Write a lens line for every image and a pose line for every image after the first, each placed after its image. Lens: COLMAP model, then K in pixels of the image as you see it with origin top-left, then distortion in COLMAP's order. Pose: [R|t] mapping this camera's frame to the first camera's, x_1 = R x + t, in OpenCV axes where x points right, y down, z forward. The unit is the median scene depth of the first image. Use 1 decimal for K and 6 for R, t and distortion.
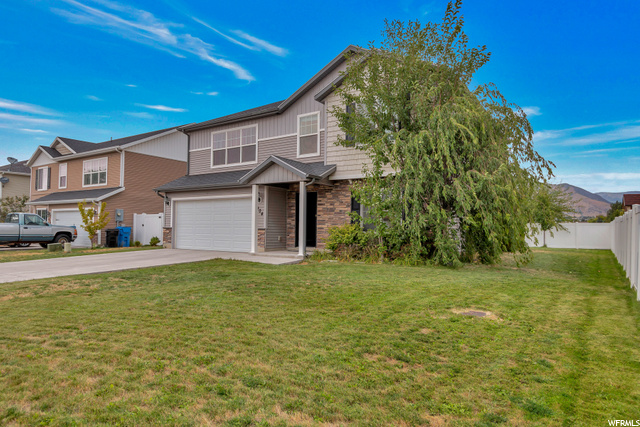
lens RADIAL K [[388.8, 0, 320.0], [0, 388.8, 213.5], [0, 0, 1]] dist [0.001340, 0.000016]
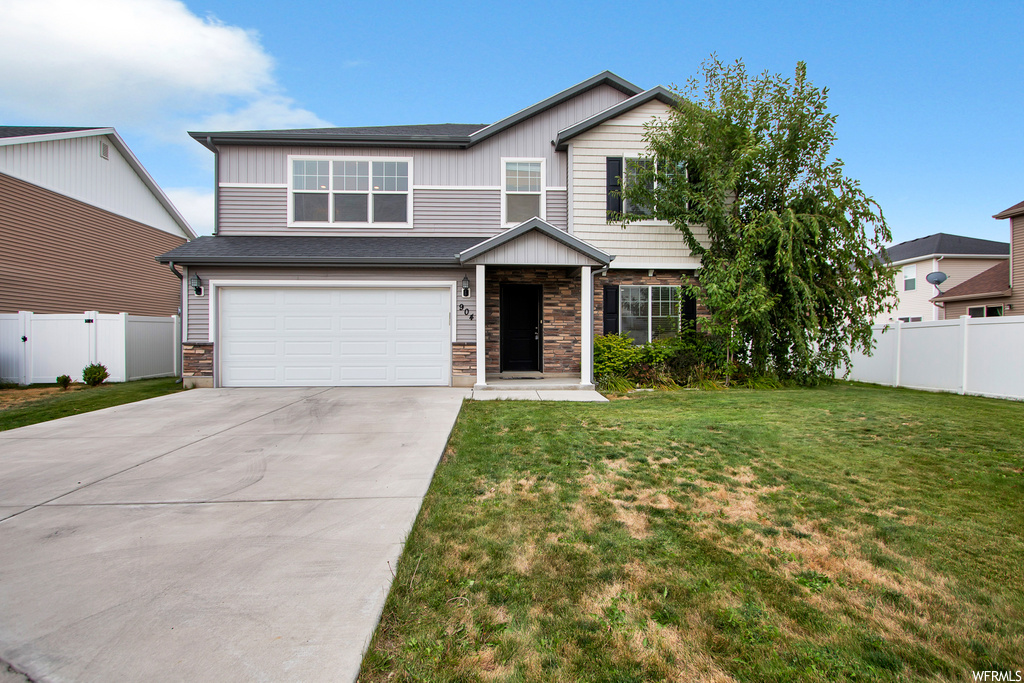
lens RADIAL K [[498.5, 0, 512.0], [0, 498.5, 341.5], [0, 0, 1]] dist [-0.003174, -0.000389]
pose [[0.805698, -0.008381, 0.592268, -0.481453], [-0.013990, 0.999352, 0.033174, 0.010137], [-0.592162, -0.035014, 0.805058, 0.329509]]
